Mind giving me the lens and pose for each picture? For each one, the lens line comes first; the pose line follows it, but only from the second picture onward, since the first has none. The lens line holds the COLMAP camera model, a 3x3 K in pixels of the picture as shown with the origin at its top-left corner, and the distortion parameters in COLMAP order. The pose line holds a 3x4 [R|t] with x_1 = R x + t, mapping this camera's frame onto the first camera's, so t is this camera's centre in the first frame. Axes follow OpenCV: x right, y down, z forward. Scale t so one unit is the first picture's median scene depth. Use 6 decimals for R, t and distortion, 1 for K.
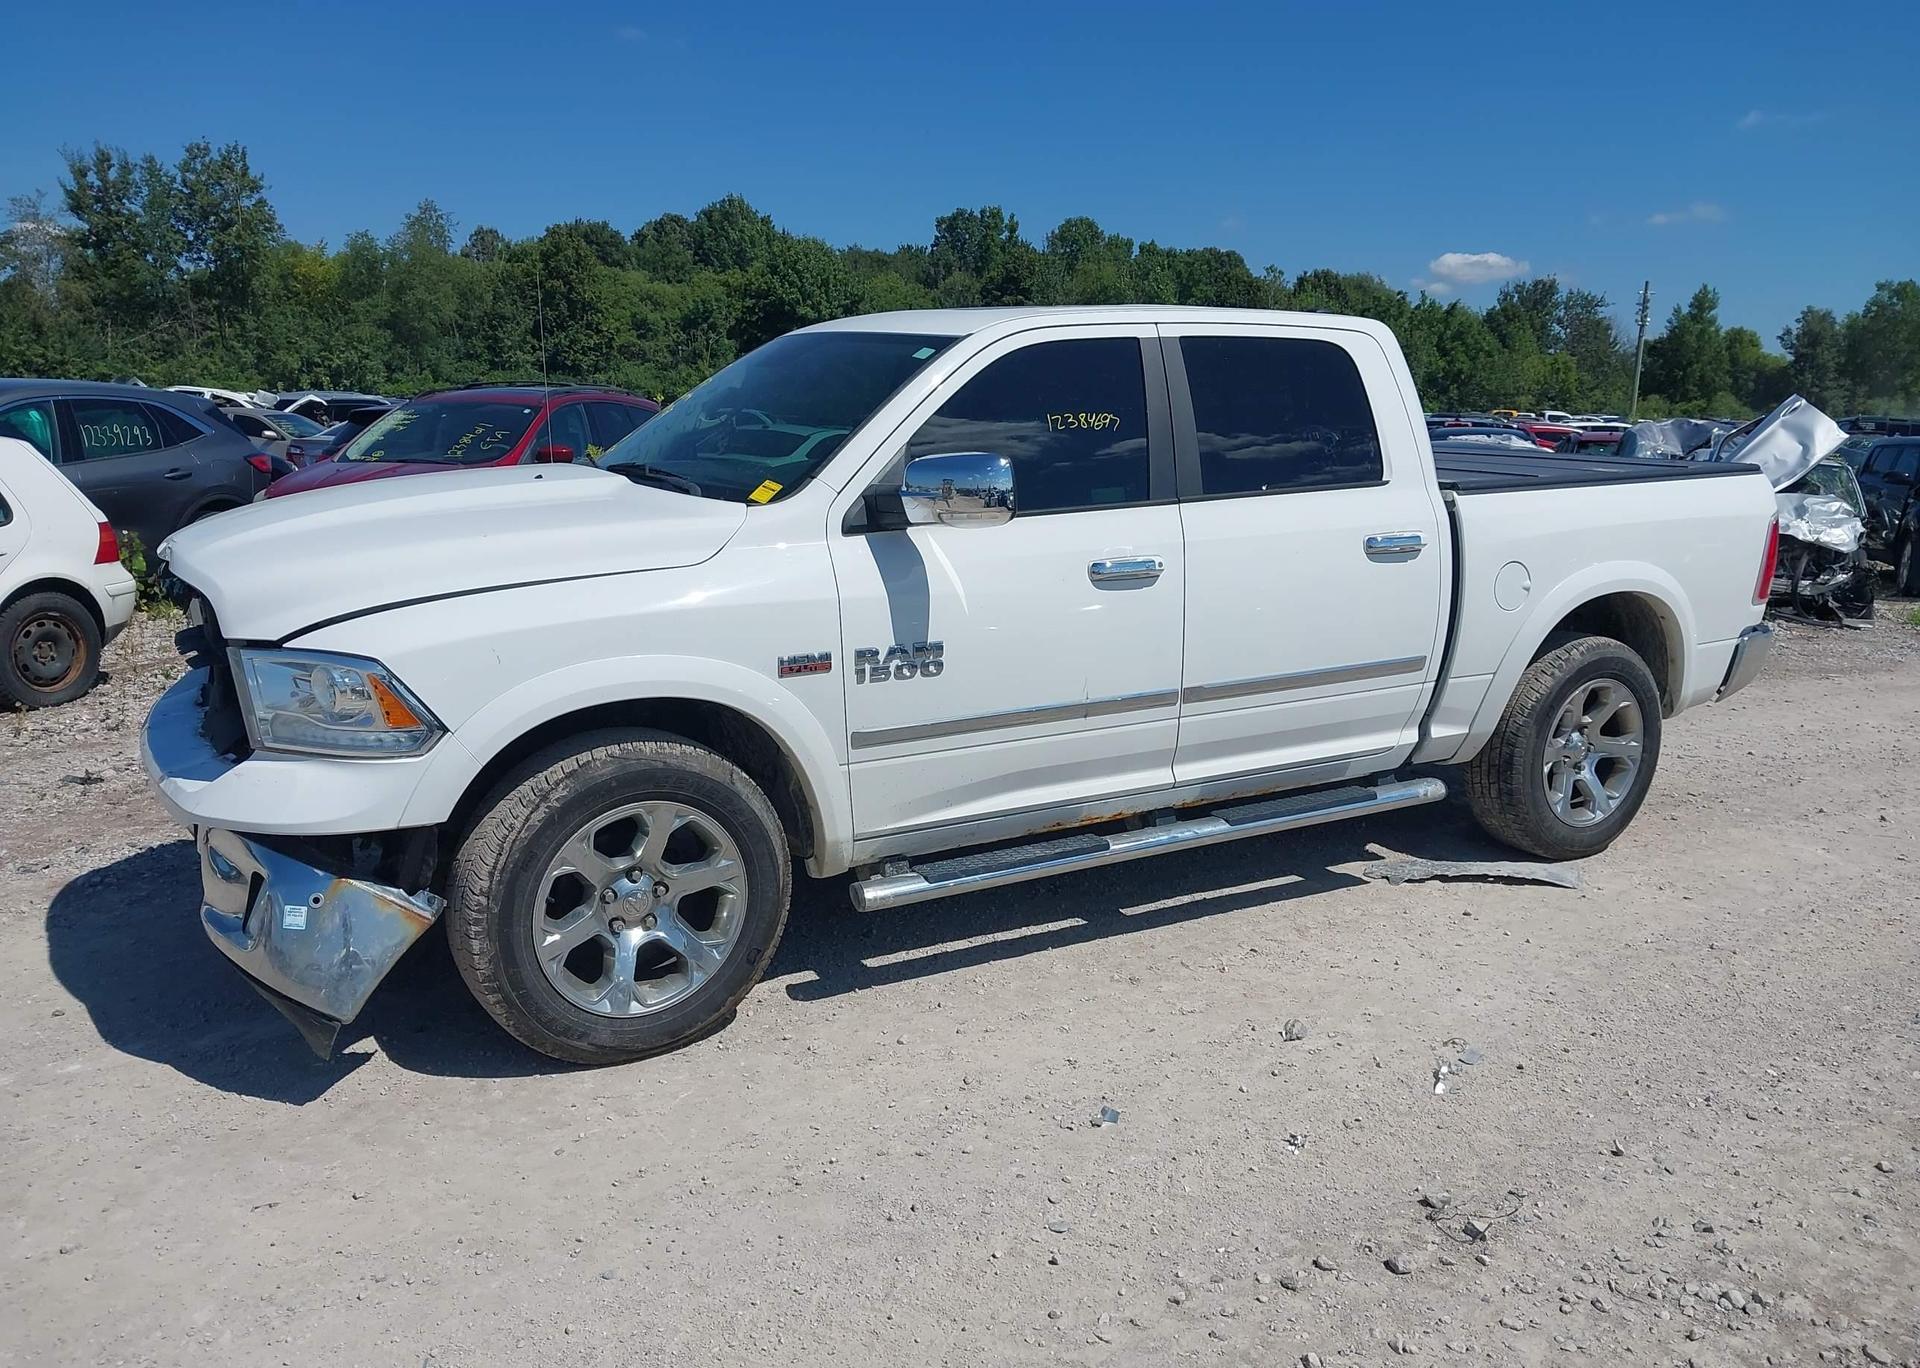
lens RADIAL K [[1515.3, 0, 947.8], [0, 1515.3, 681.1], [0, 0, 1]] dist [0.027293, -0.040970]
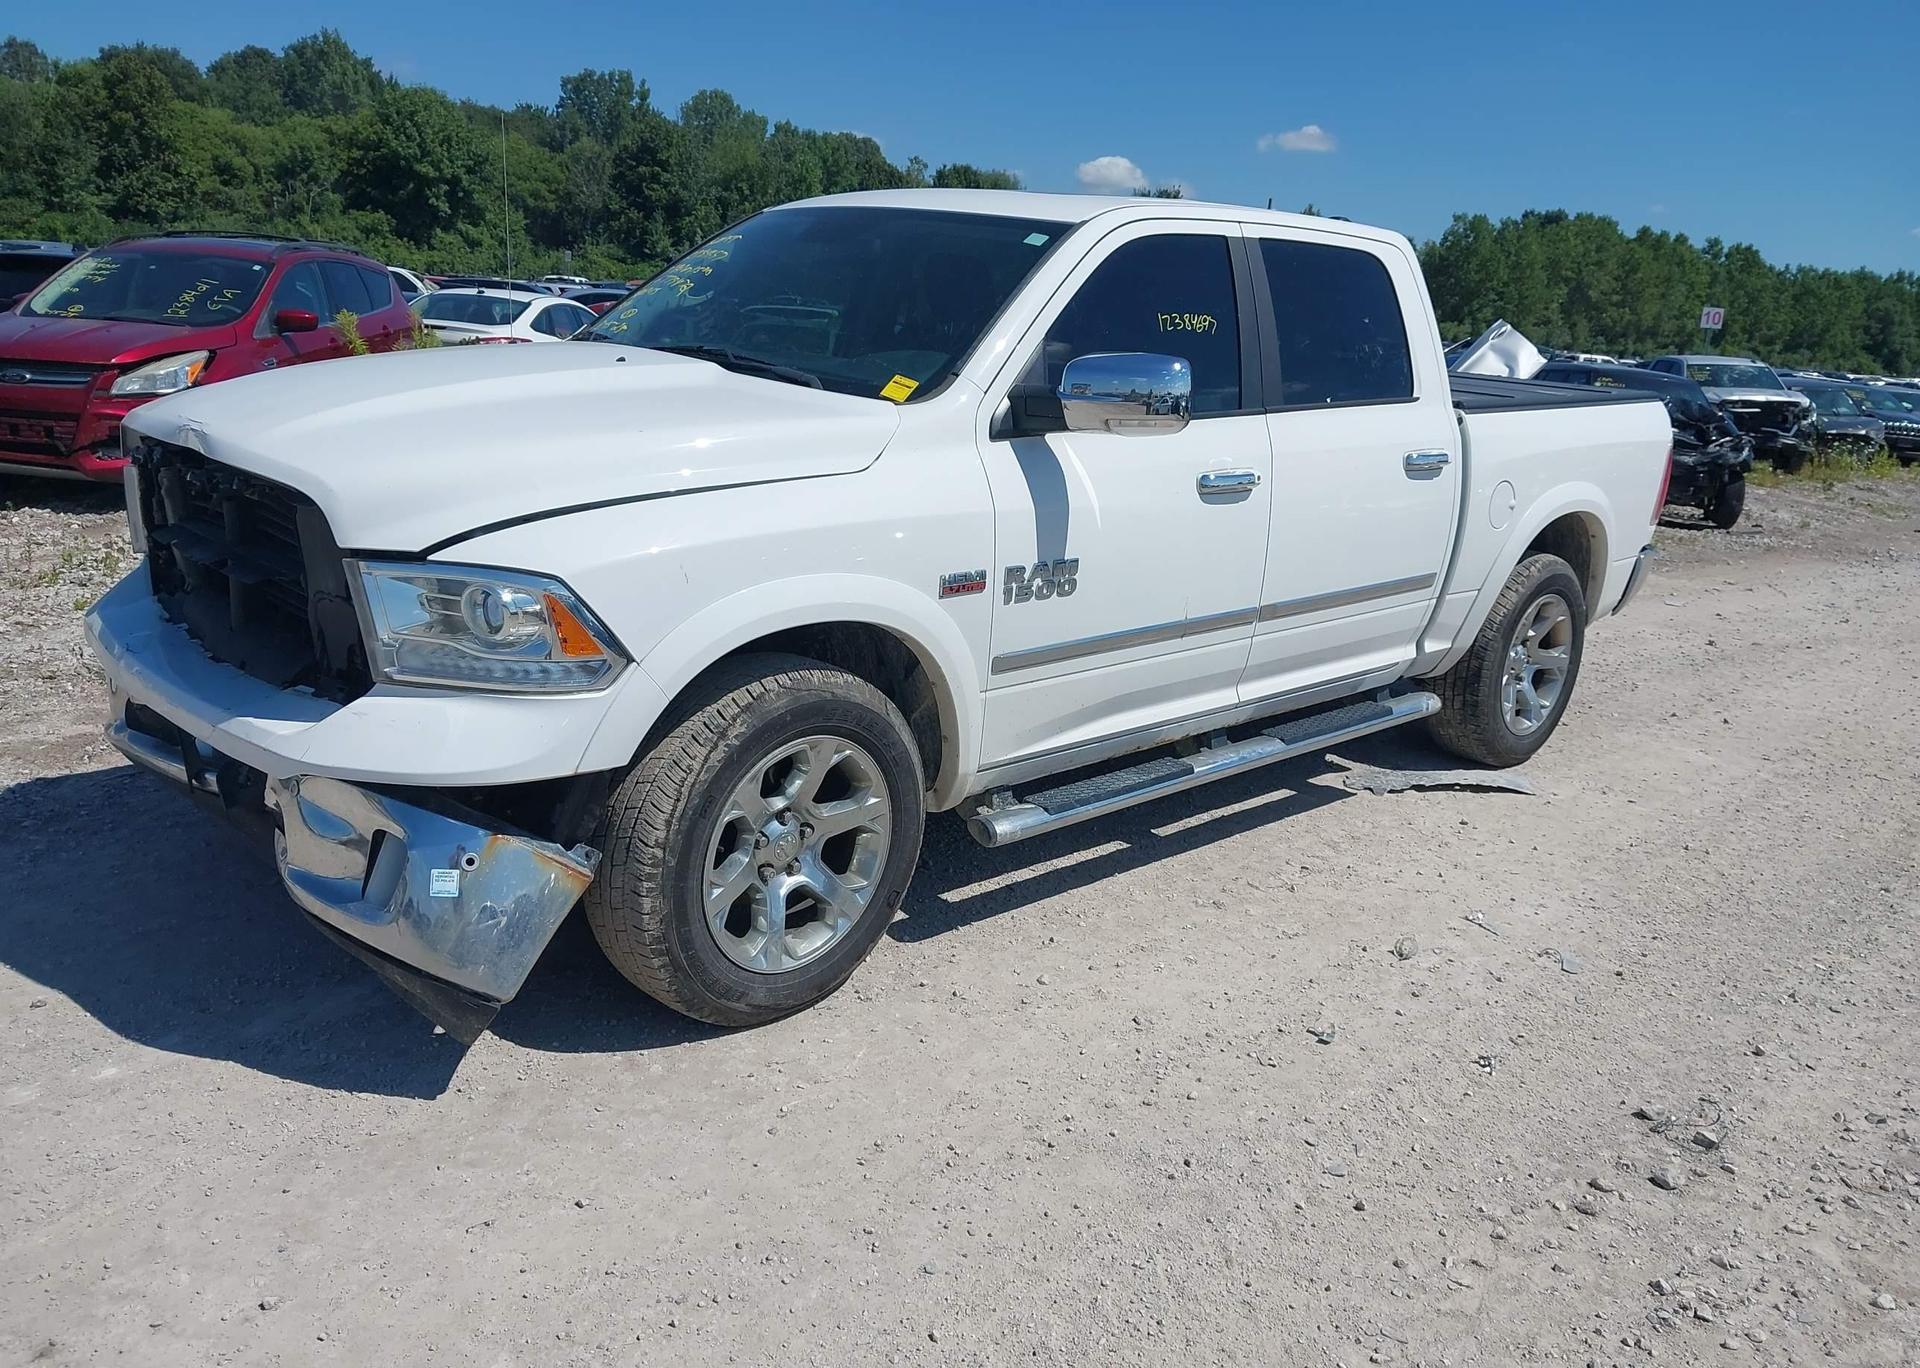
lens RADIAL K [[1515.3, 0, 945.6], [0, 1515.3, 700.0], [0, 0, 1]] dist [0.027293, -0.040970]
pose [[0.970450, -0.010056, 0.241095, -0.275476], [-0.009935, 0.996619, 0.081557, -0.012791], [-0.241100, -0.081542, 0.967069, 0.096712]]
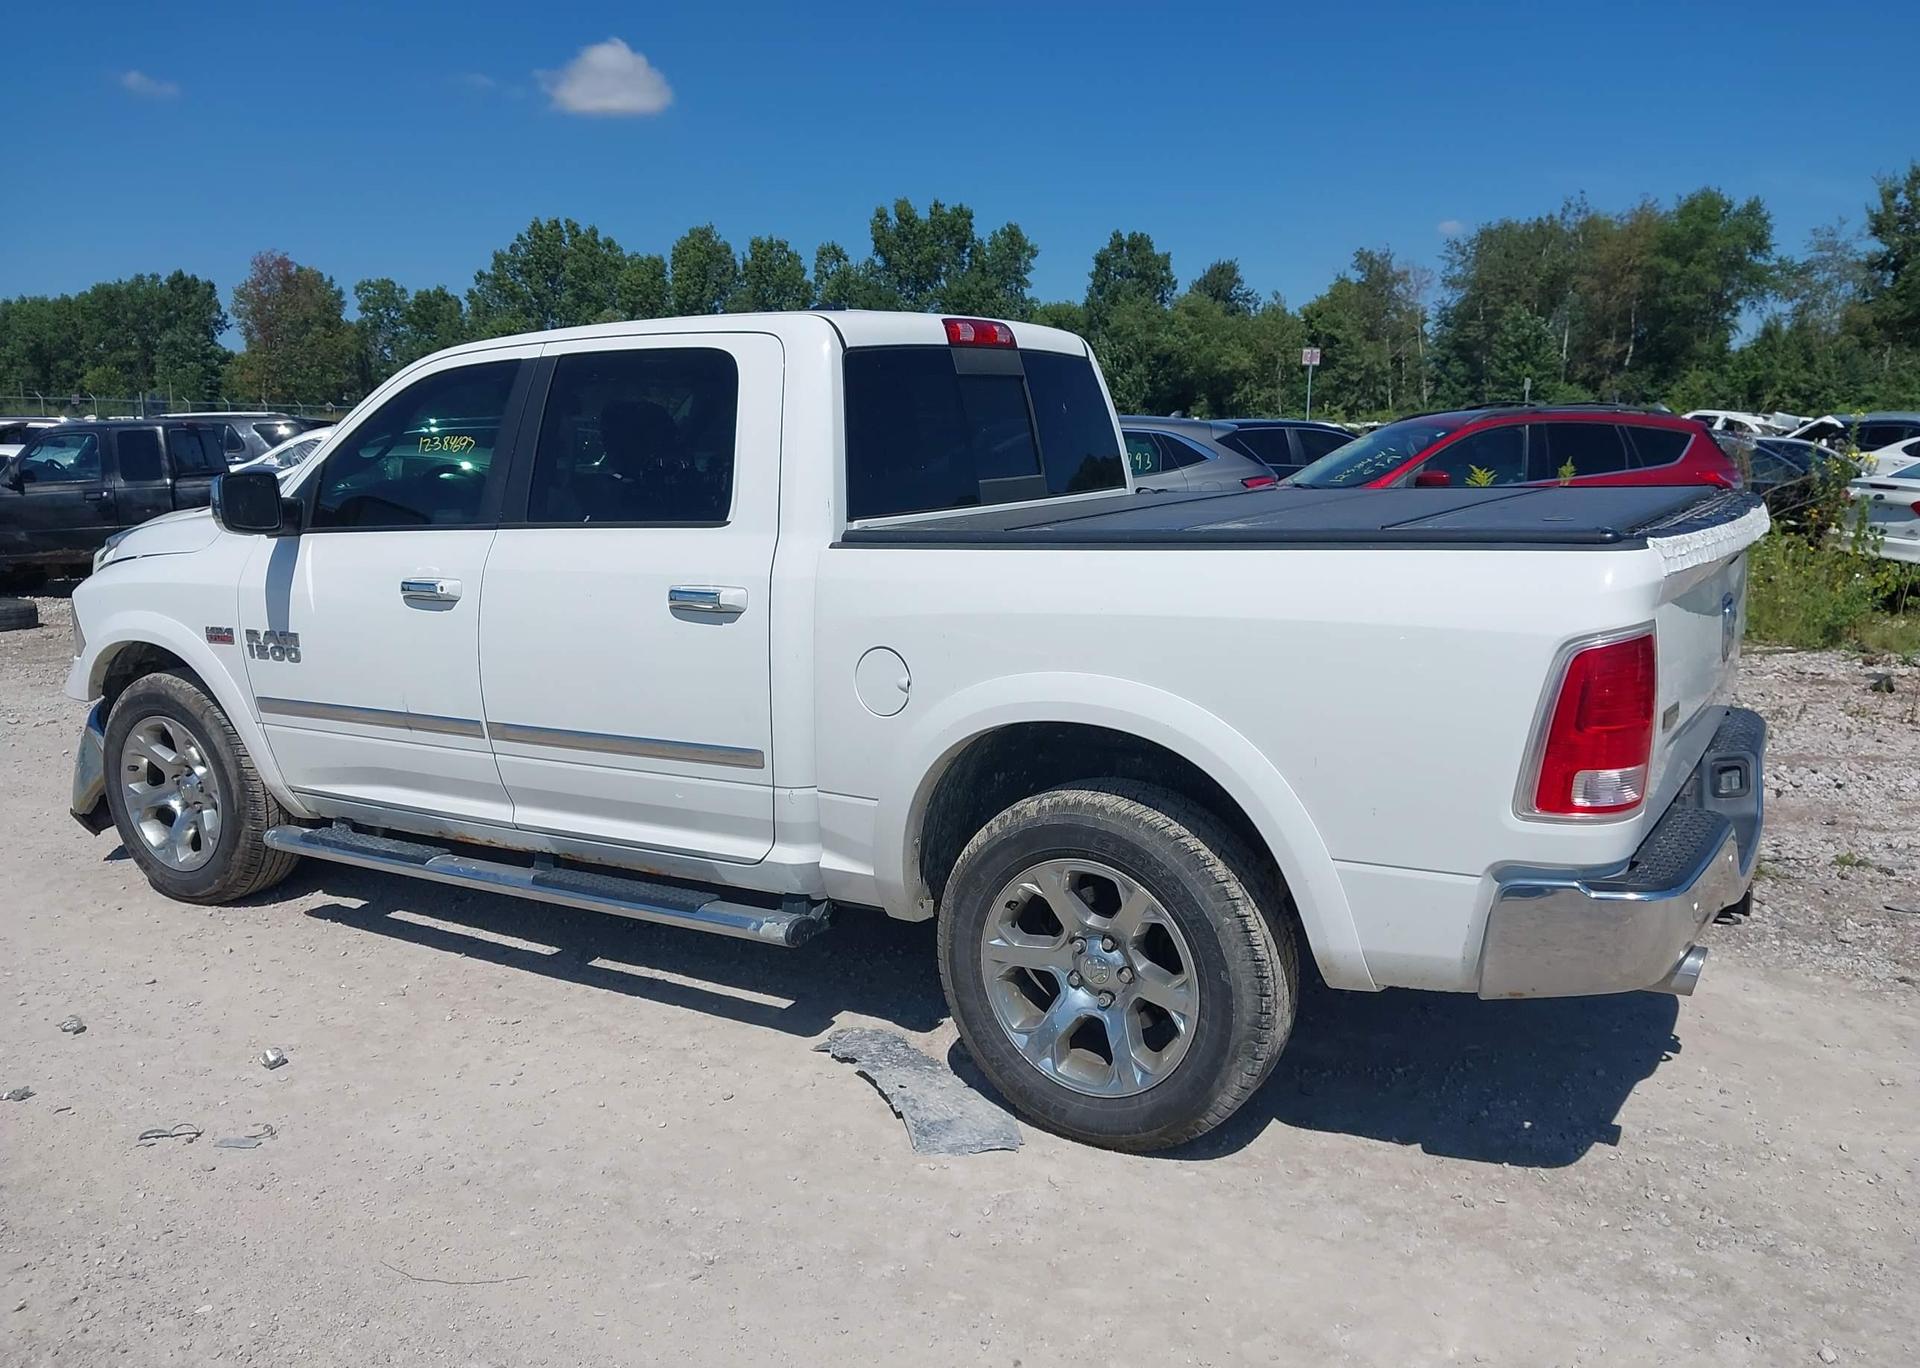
lens RADIAL K [[1515.3, 0, 964.5], [0, 1515.3, 668.3], [0, 0, 1]] dist [0.027293, -0.040970]
pose [[0.467891, 0.125734, -0.874797, 1.128185], [-0.146571, 0.987161, 0.063489, -0.133270], [0.871547, 0.098514, 0.480312, 0.790584]]
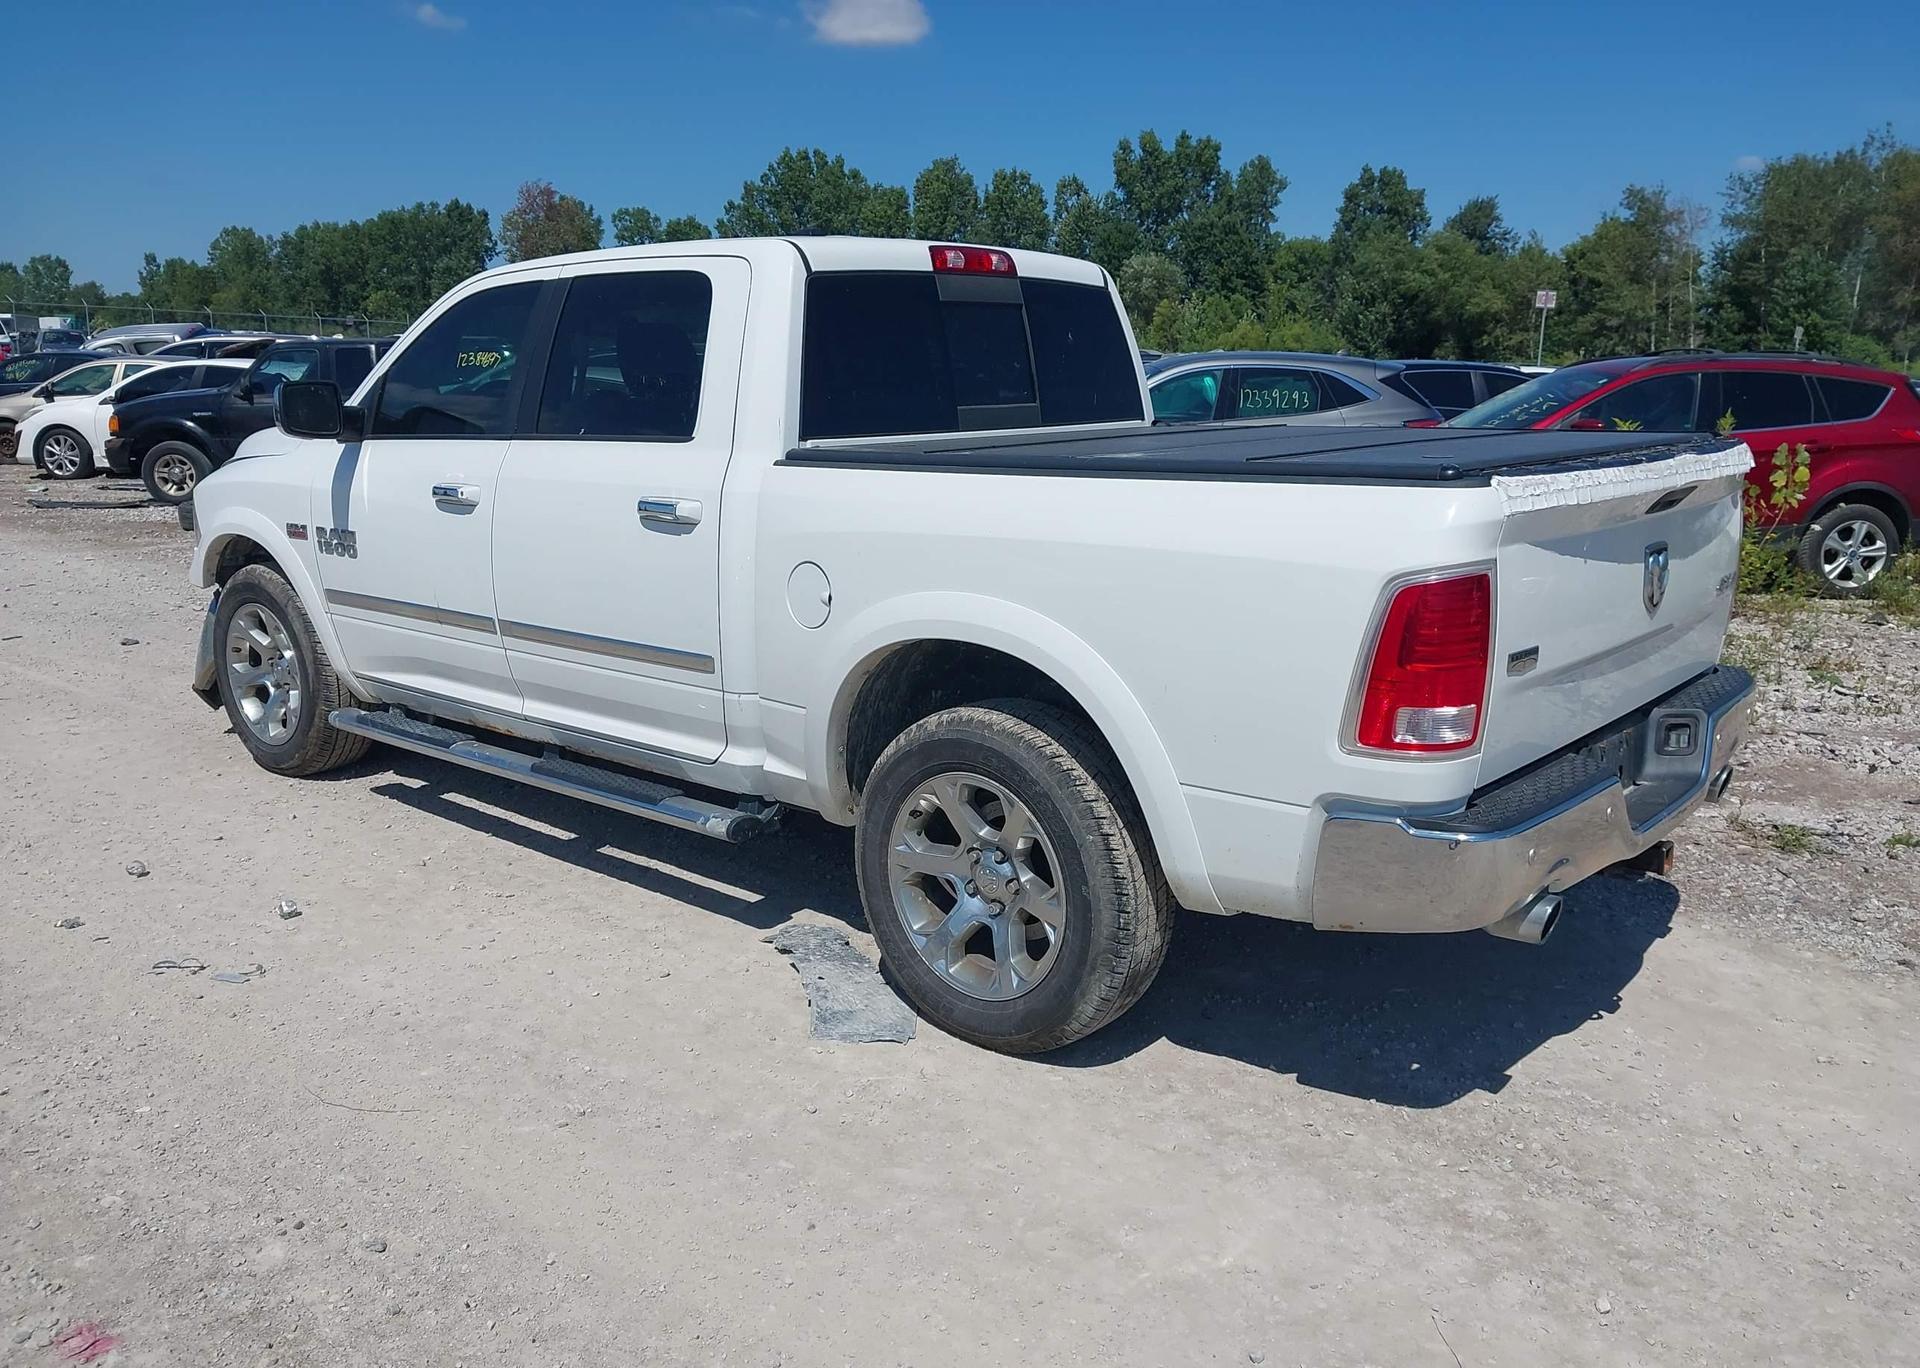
lens RADIAL K [[1515.3, 0, 966.0], [0, 1515.3, 671.7], [0, 0, 1]] dist [0.027293, -0.040970]
pose [[0.328192, 0.184065, -0.926504, 1.221372], [-0.181867, 0.974794, 0.129236, -0.151378], [0.926938, 0.126086, 0.353395, 0.925985]]
